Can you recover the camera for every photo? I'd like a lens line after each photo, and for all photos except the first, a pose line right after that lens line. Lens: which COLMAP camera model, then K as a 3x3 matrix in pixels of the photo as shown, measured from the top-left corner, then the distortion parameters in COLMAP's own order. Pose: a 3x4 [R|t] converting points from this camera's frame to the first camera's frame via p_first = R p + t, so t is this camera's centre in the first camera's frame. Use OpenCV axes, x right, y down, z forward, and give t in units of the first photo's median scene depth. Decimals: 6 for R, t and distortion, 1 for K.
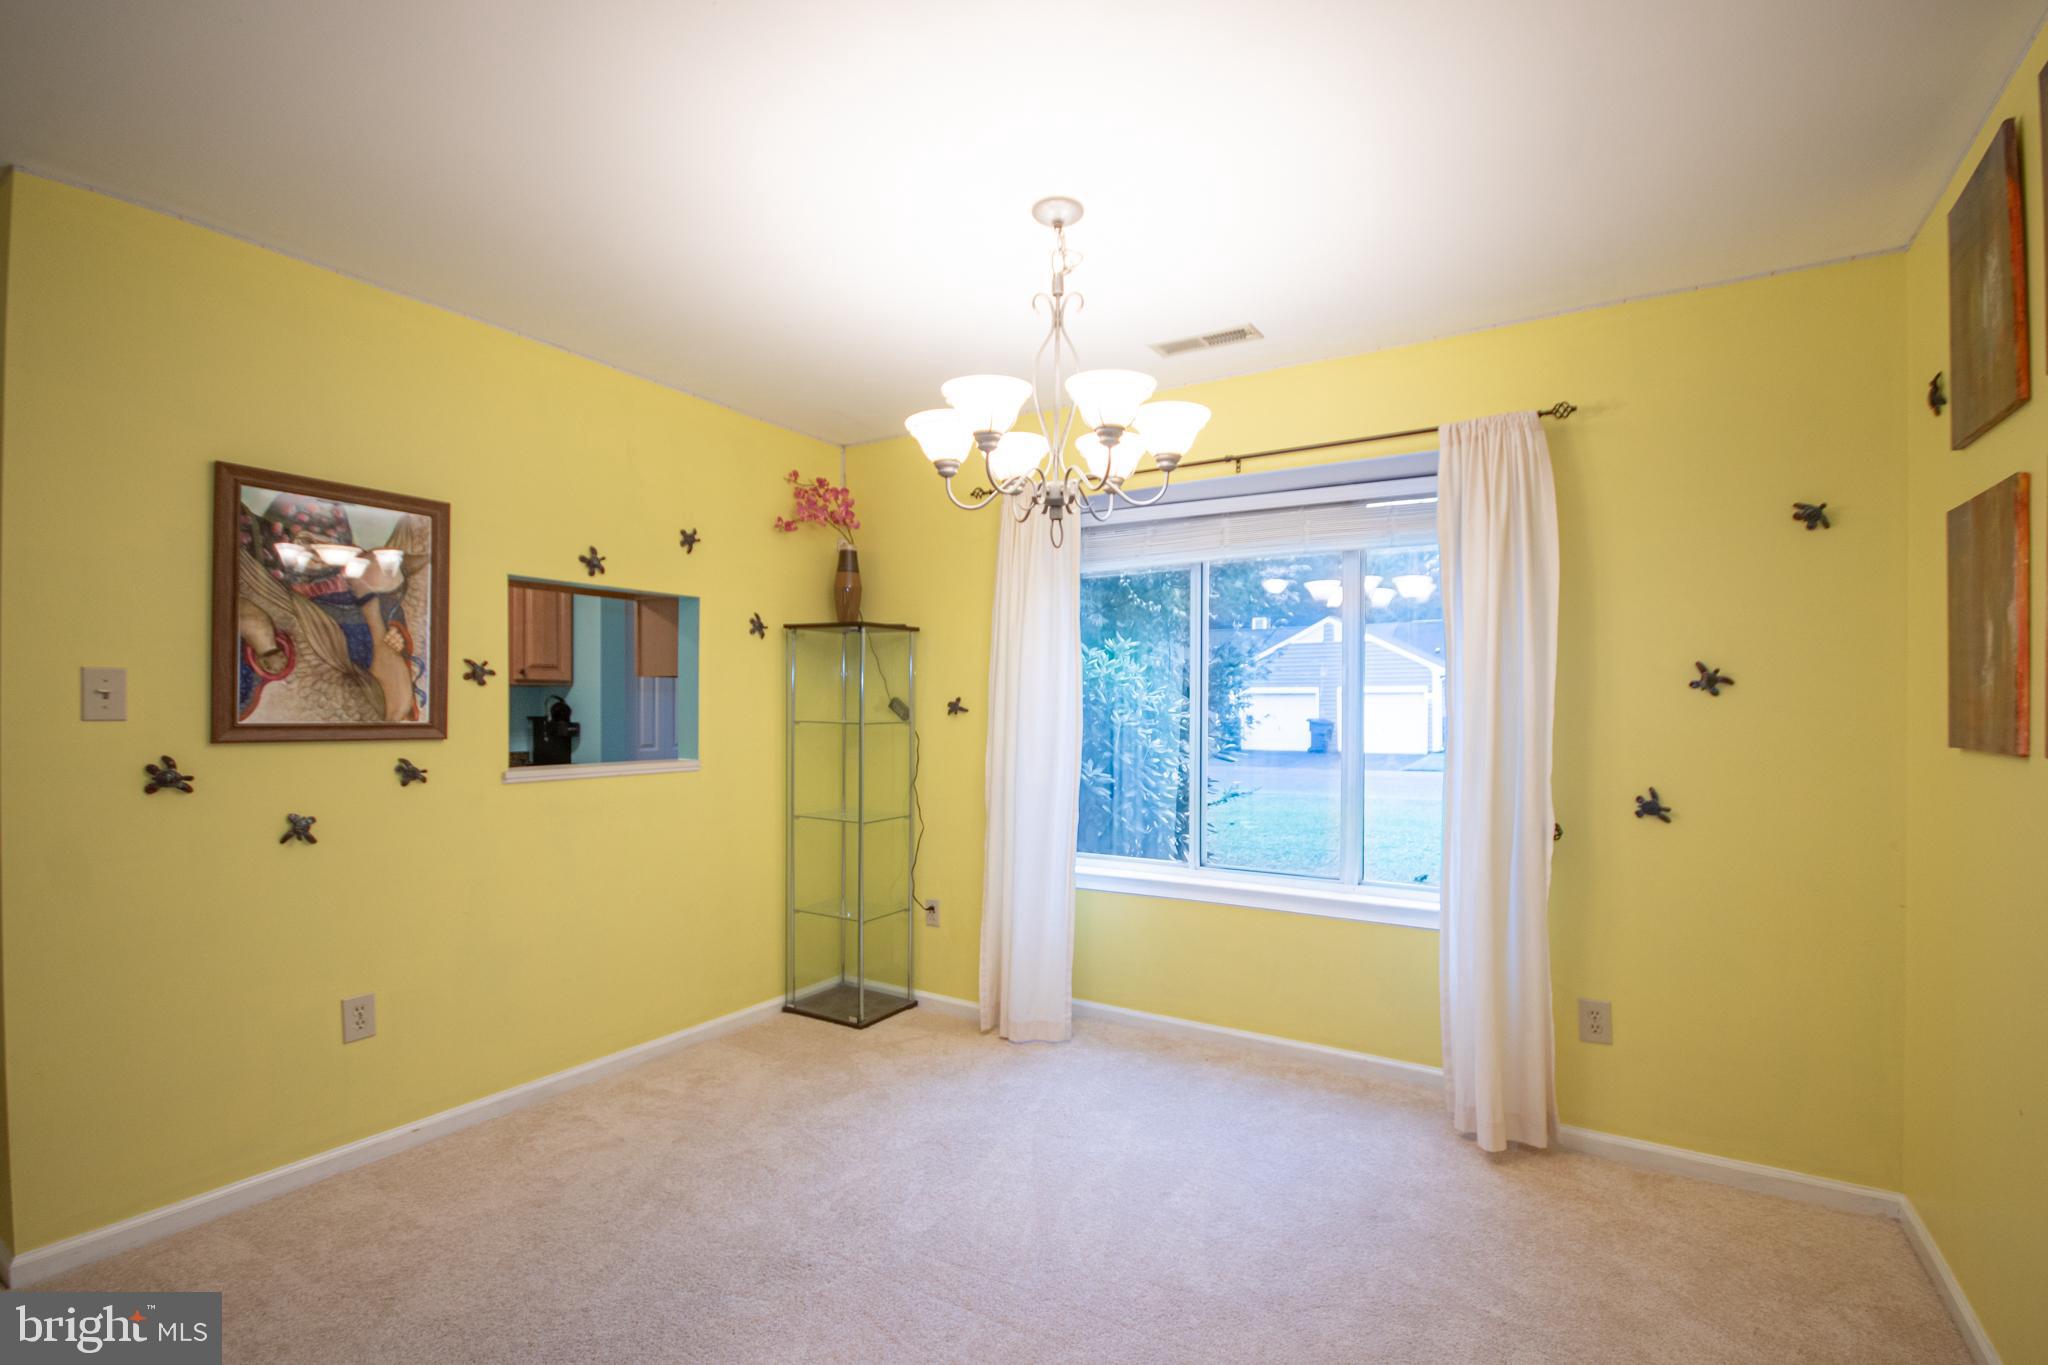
lens RADIAL K [[942.9, 0, 1032.5], [0, 942.9, 709.8], [0, 0, 1]] dist [-0.000384, 0.000025]
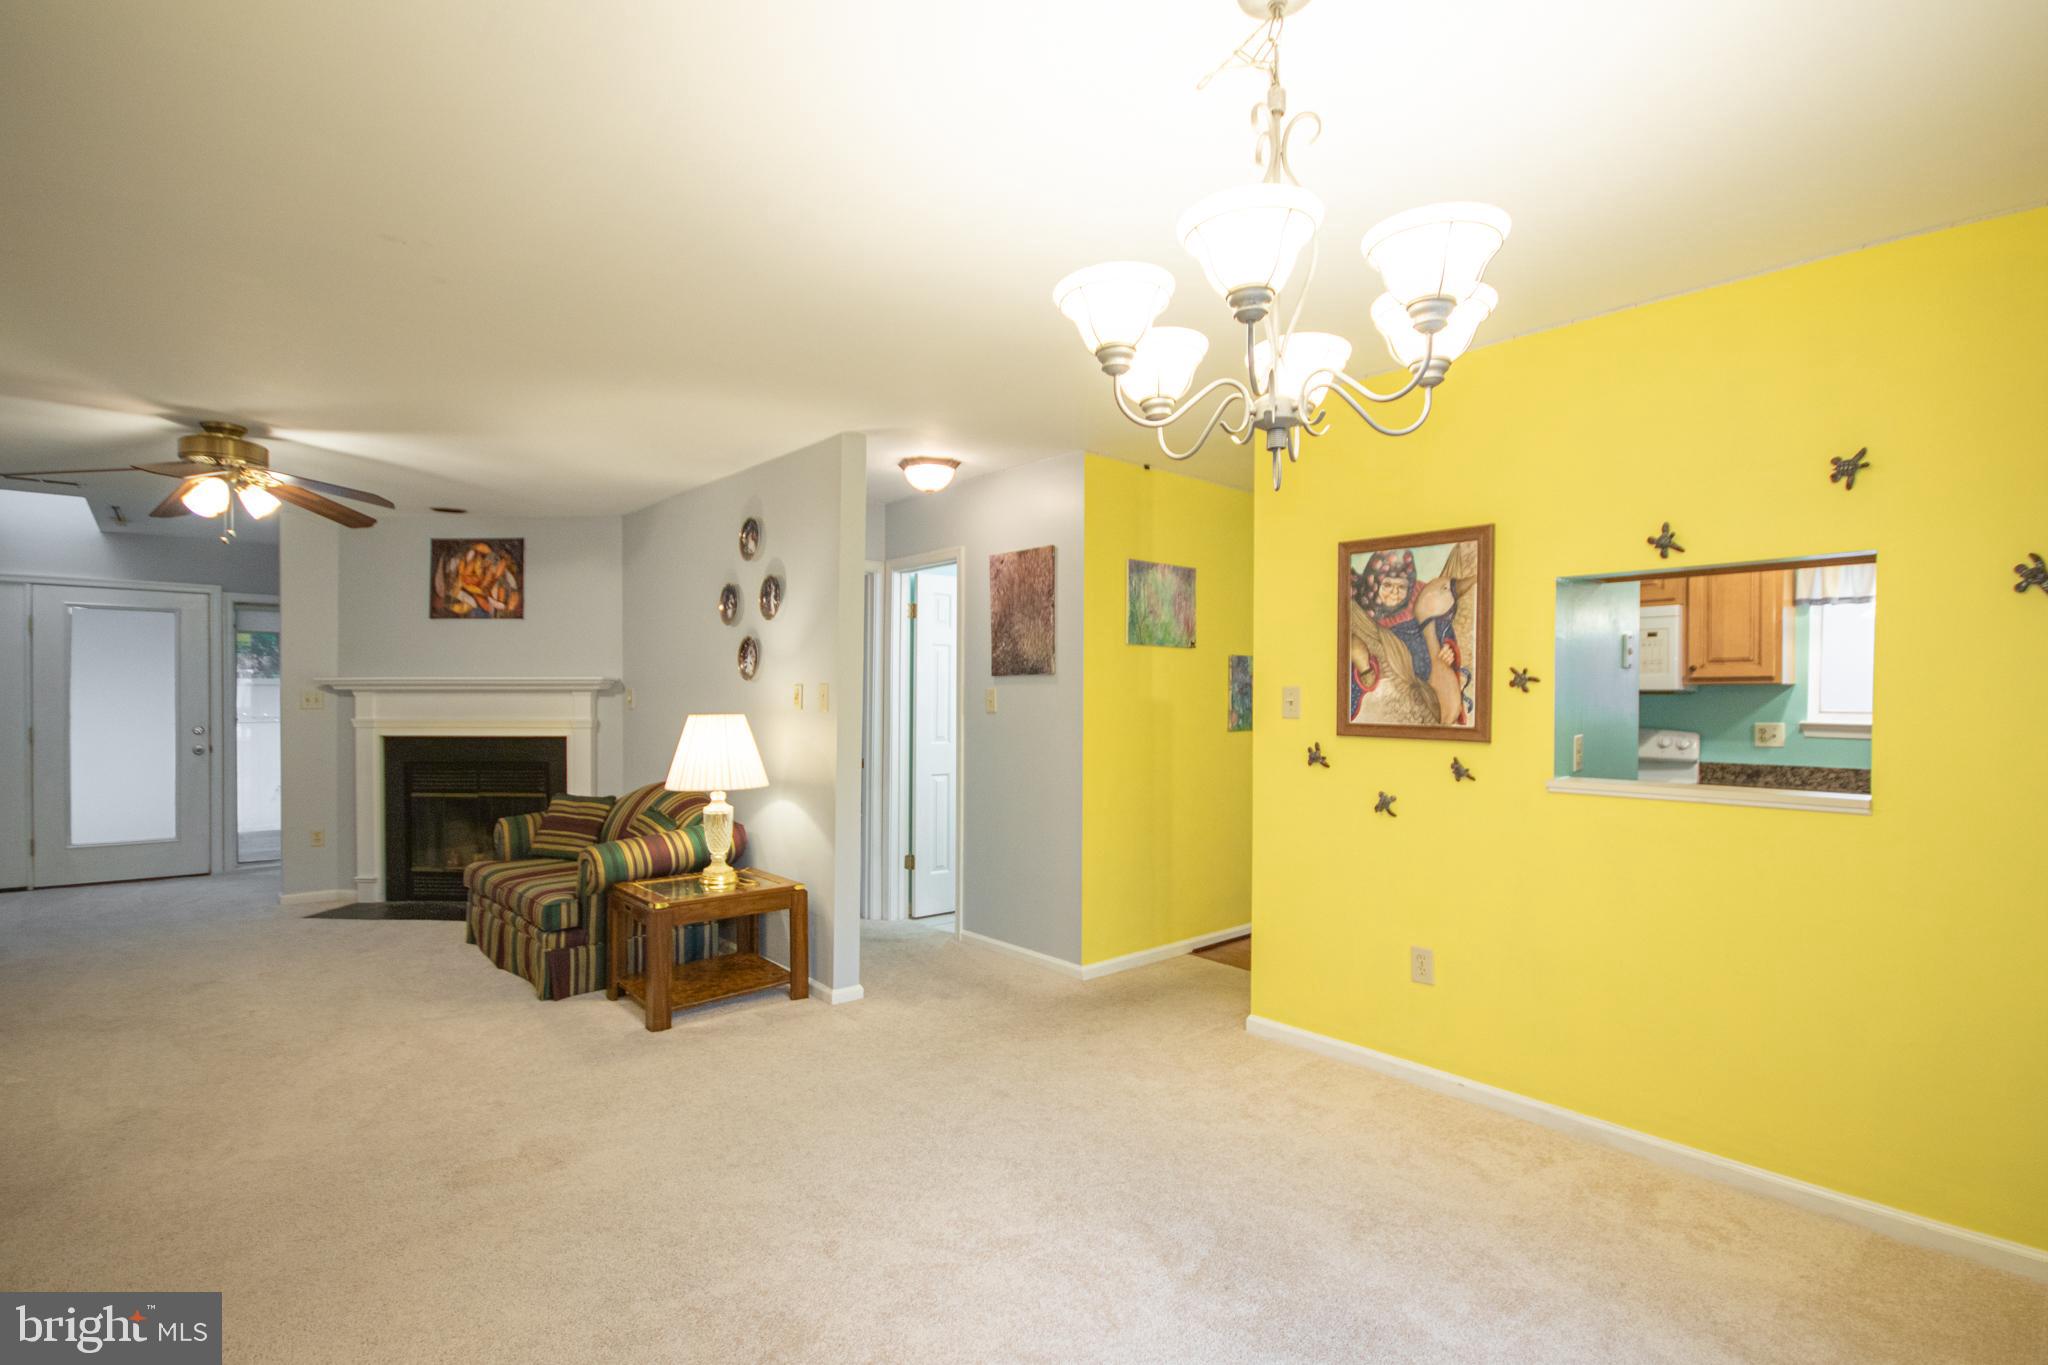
lens RADIAL K [[942.9, 0, 1032.5], [0, 942.9, 709.8], [0, 0, 1]] dist [-0.000384, 0.000025]
pose [[-0.283773, 0.009682, -0.958843, 0.579705], [-0.006003, 0.999911, 0.011873, -0.016724], [0.958873, 0.009126, -0.283690, 0.825637]]
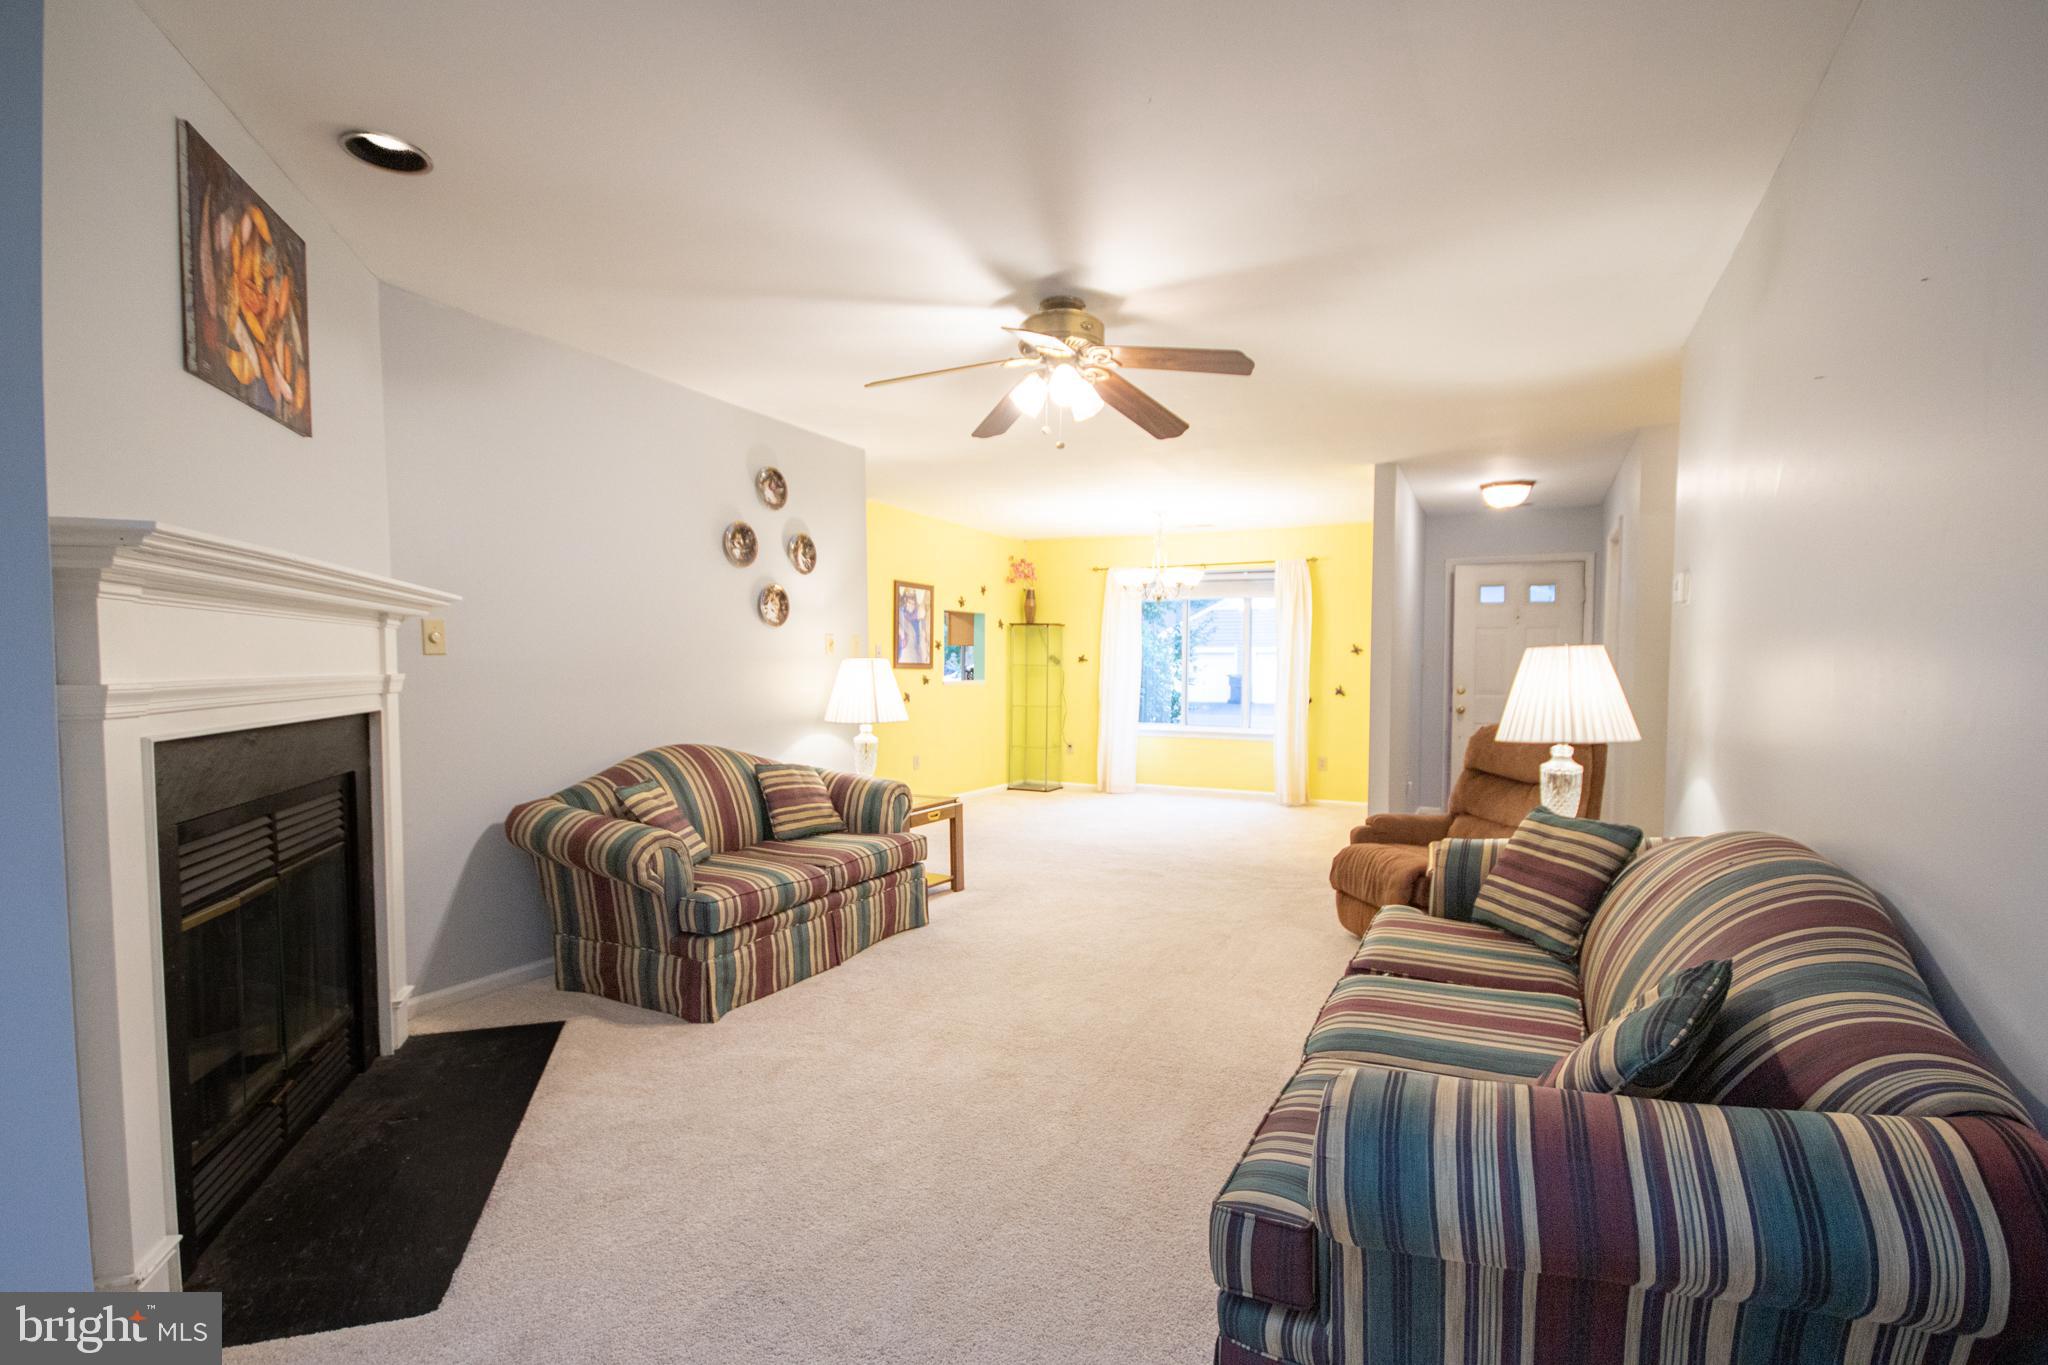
lens RADIAL K [[952.4, 0, 1043.2], [0, 952.4, 708.4], [0, 0, 1]] dist [-0.015380, 0.000005]
pose [[0.995671, -0.002487, 0.092919, -0.573144], [-0.001447, 0.999106, 0.042242, 0.028132], [-0.092941, -0.042194, 0.994777, -1.937999]]
